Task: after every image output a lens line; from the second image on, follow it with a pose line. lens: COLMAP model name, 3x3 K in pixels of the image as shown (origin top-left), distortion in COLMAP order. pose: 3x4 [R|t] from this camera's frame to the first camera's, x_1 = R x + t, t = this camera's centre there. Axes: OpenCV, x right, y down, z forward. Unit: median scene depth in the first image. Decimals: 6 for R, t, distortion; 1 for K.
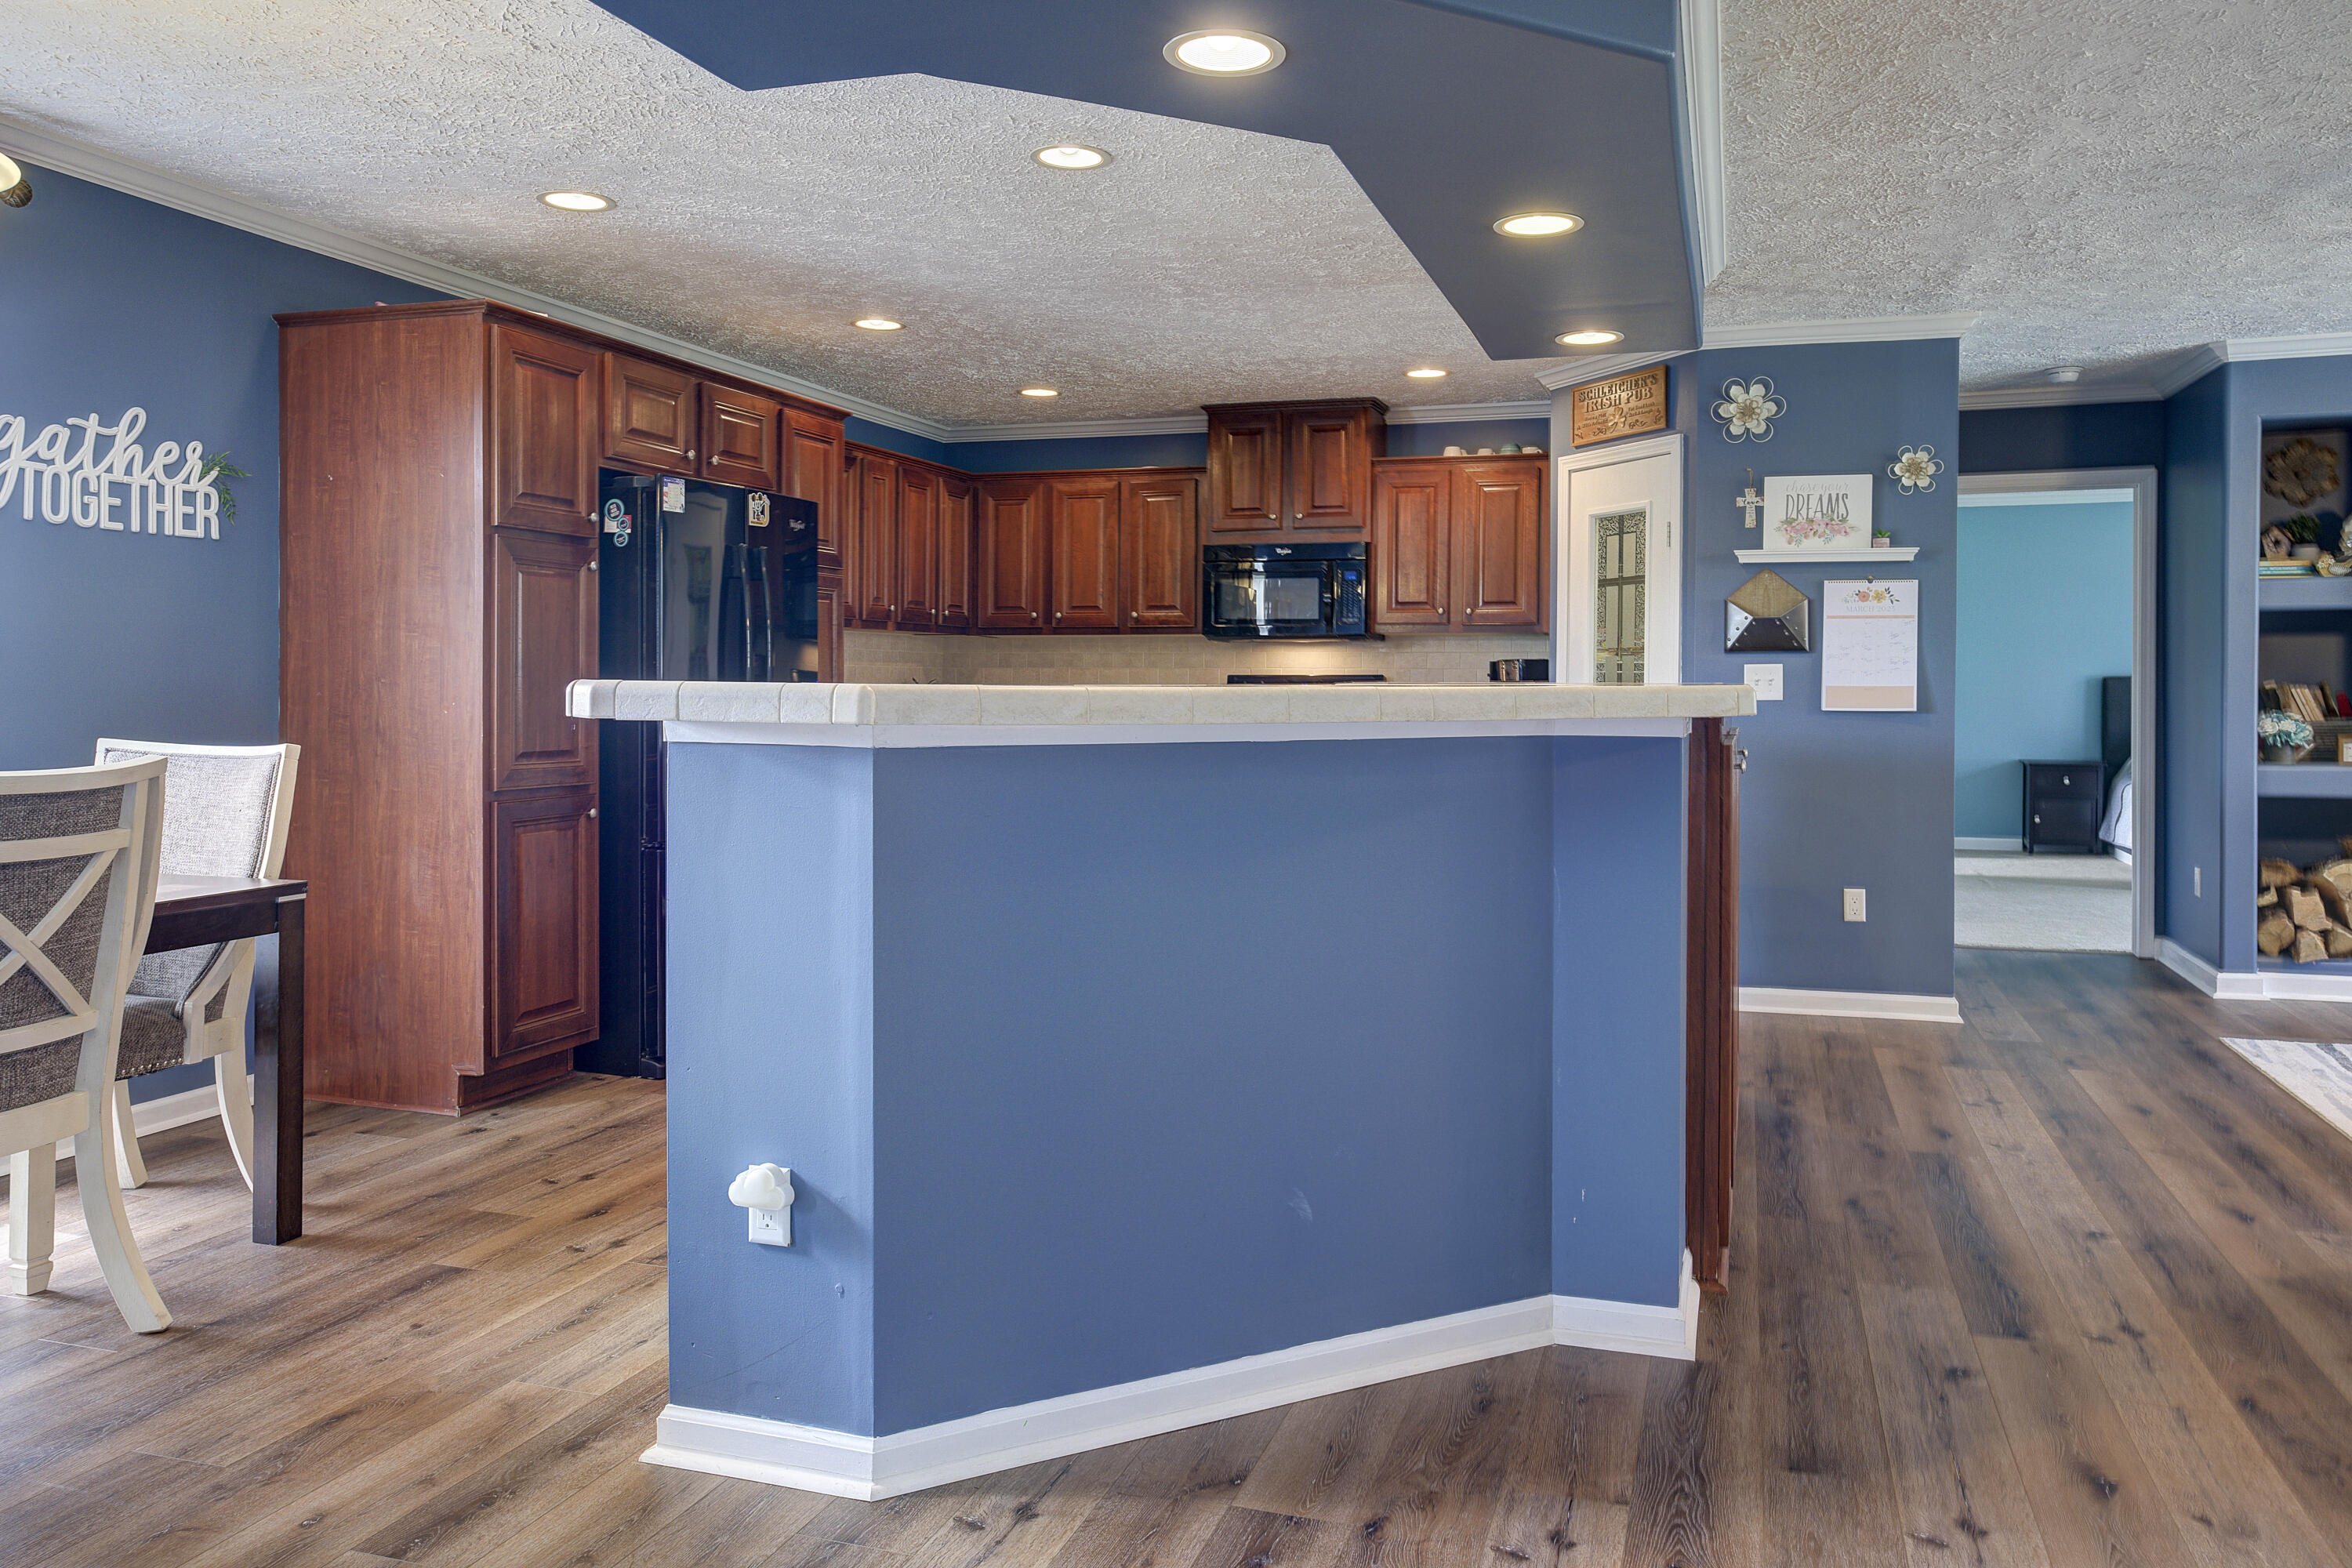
lens RADIAL K [[1657.2, 0, 1253.5], [0, 1657.2, 724.1], [0, 0, 1]] dist [0.007351, 0.020186]
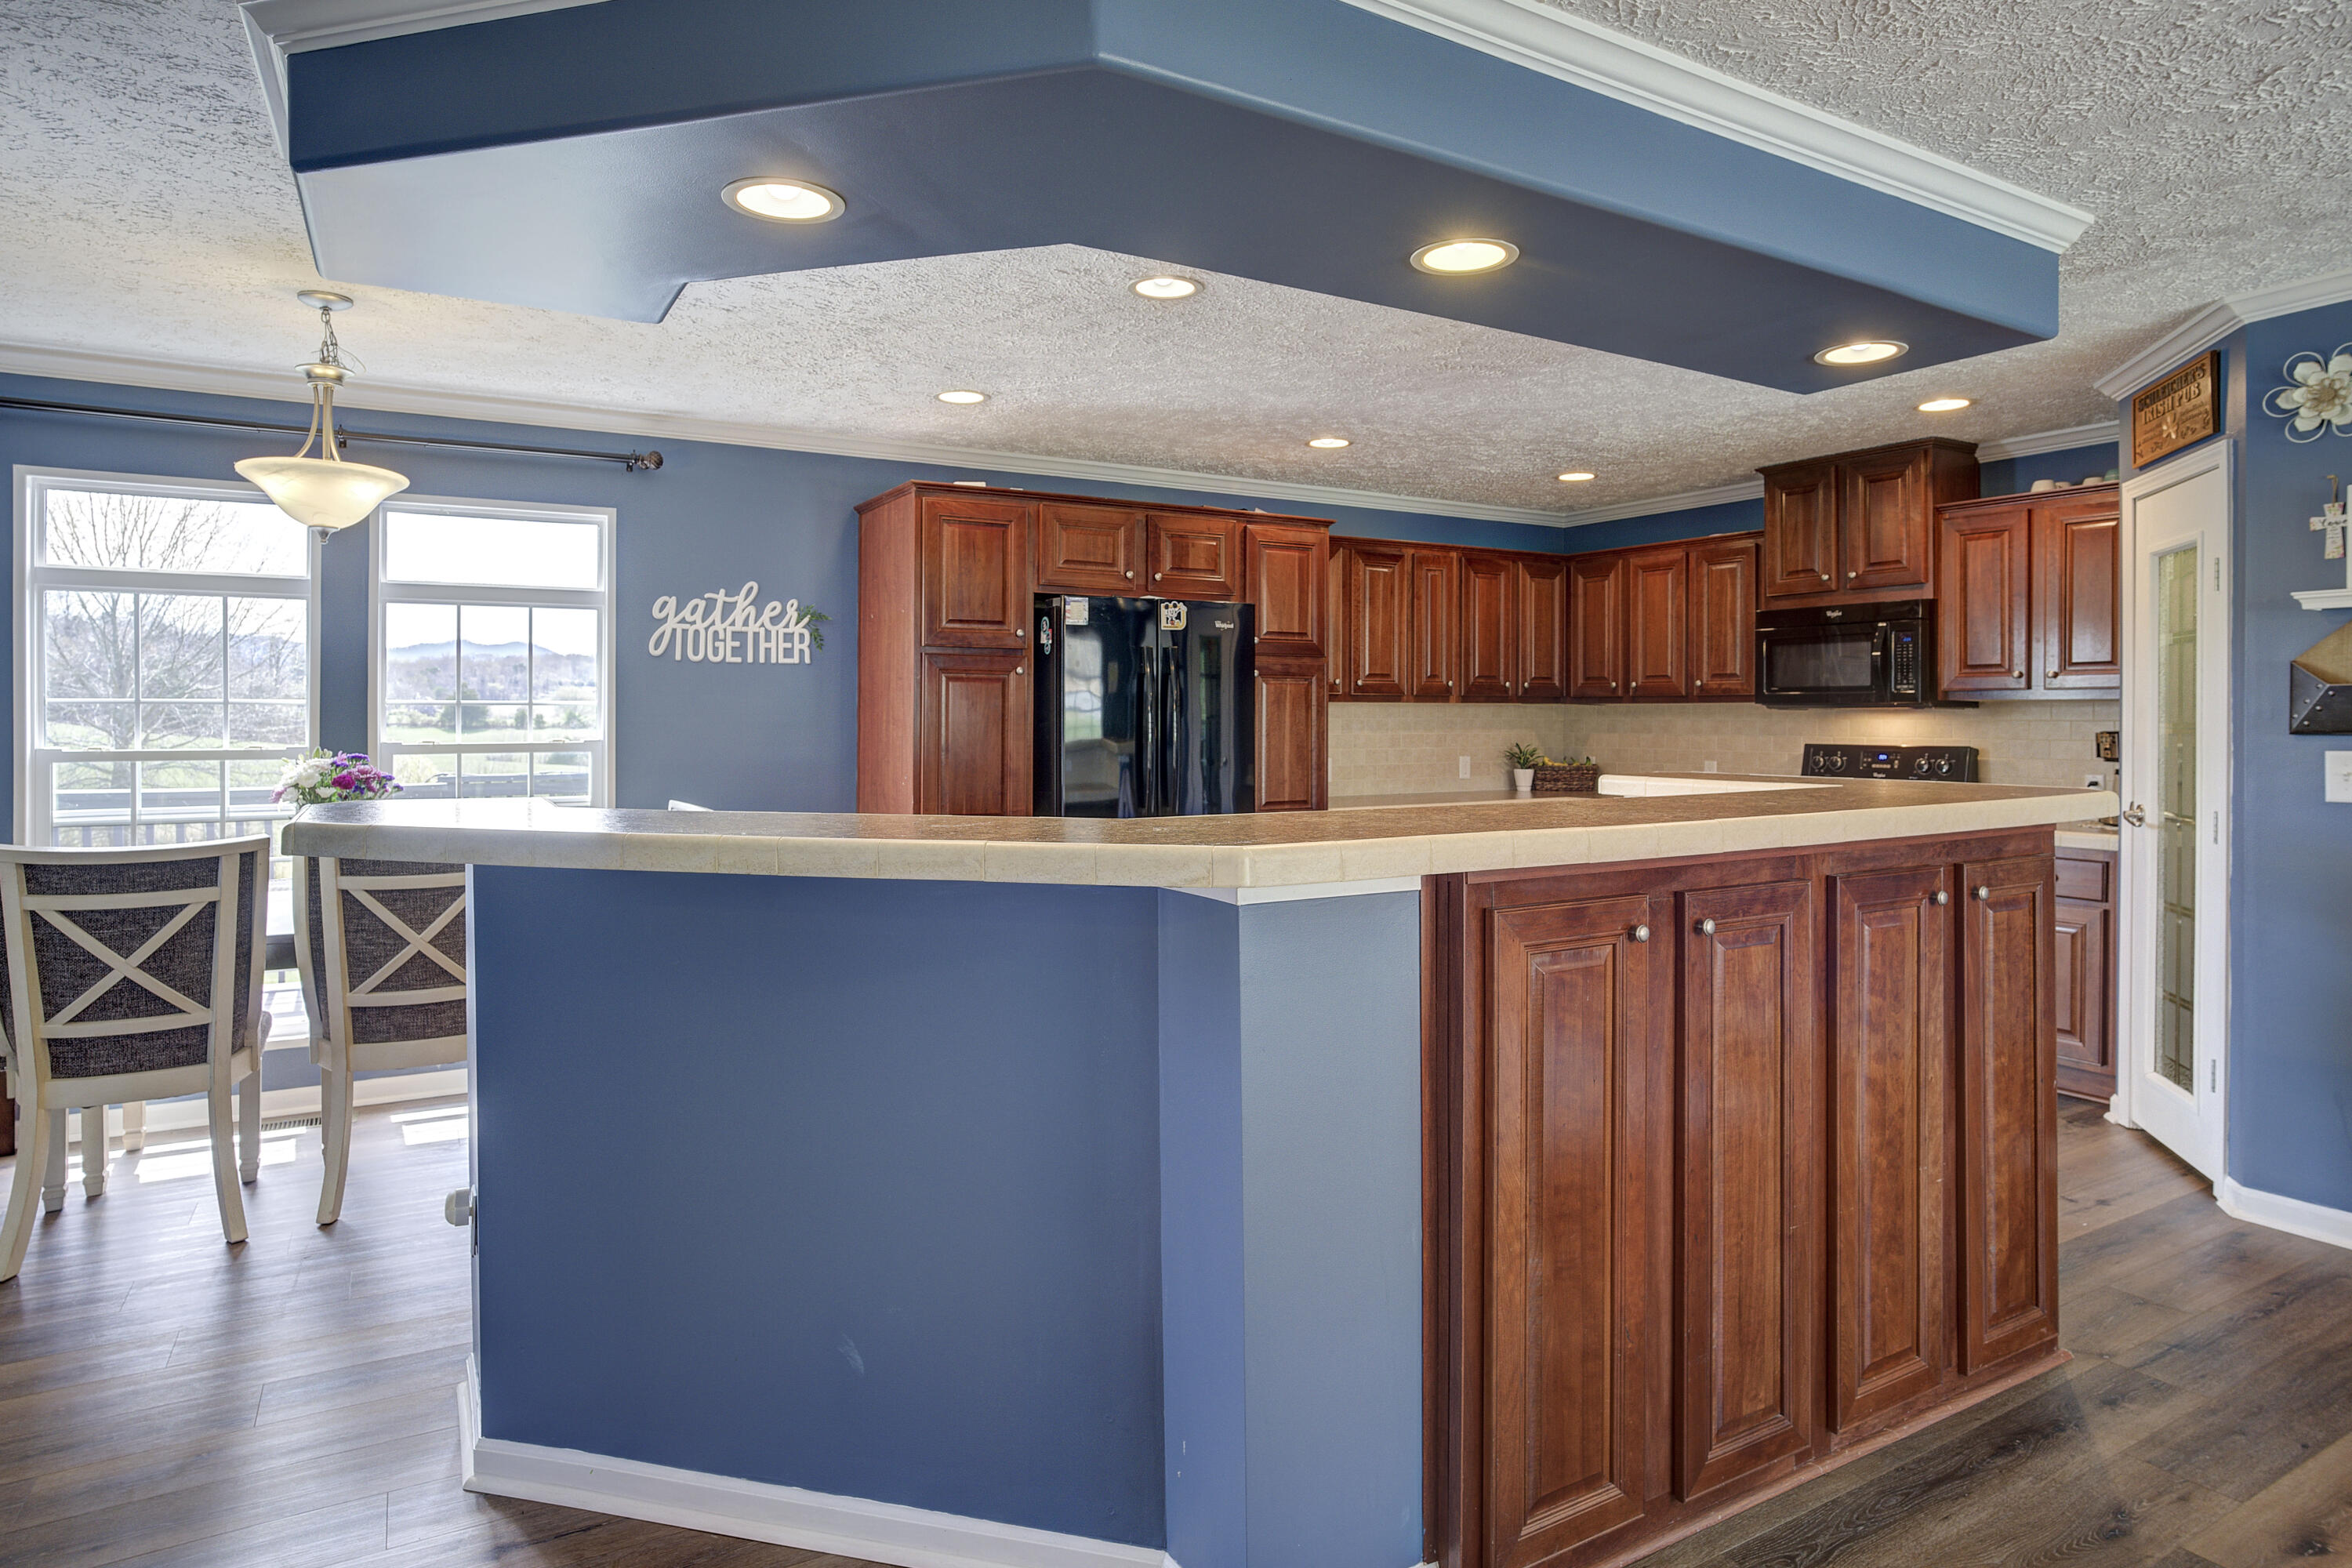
lens RADIAL K [[1353.6, 0, 1191.1], [0, 1353.6, 720.7], [0, 0, 1]] dist [-0.030192, 0.025583]
pose [[0.739903, -0.000715, -0.672713, 0.323529], [-0.014393, 0.999754, -0.016893, -0.032611], [0.672559, 0.022182, 0.739711, 0.249617]]
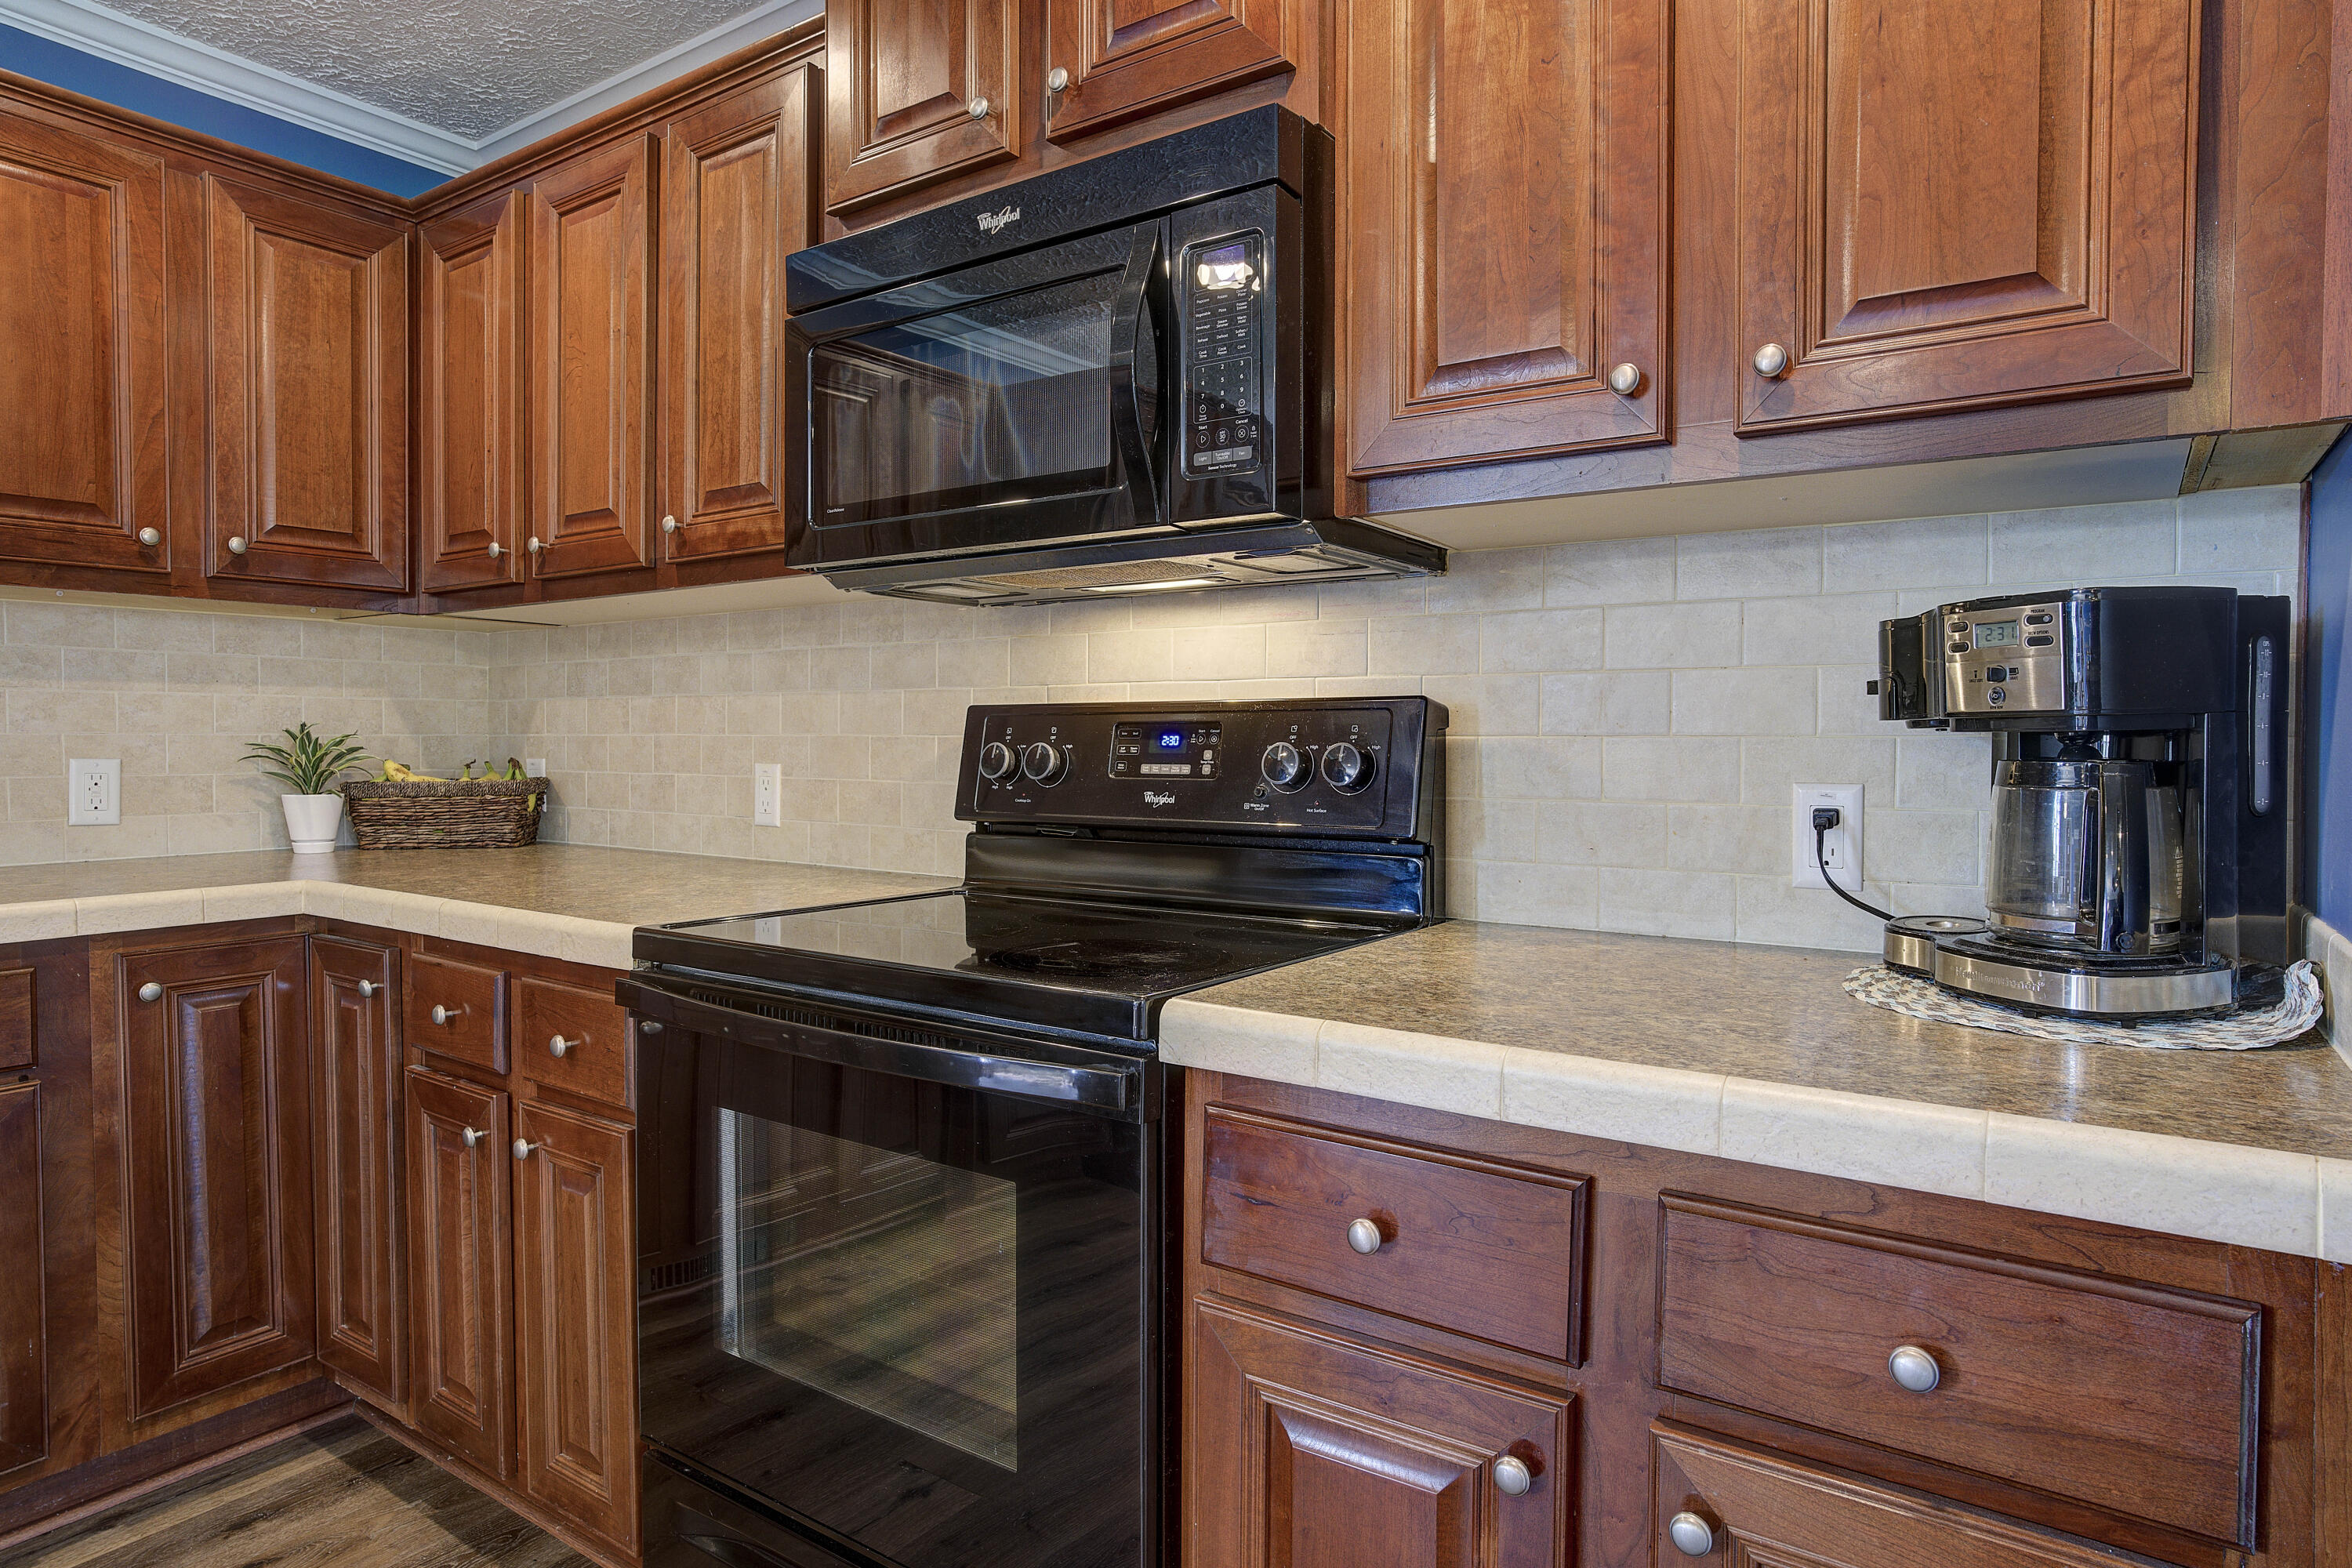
lens RADIAL K [[1353.6, 0, 1166.1], [0, 1353.6, 766.9], [0, 0, 1]] dist [-0.030192, 0.025583]
pose [[0.949356, 0.004375, -0.314171, 0.136619], [-0.004794, 0.999988, -0.000562, -0.023634], [0.314165, 0.002039, 0.949366, 1.009505]]
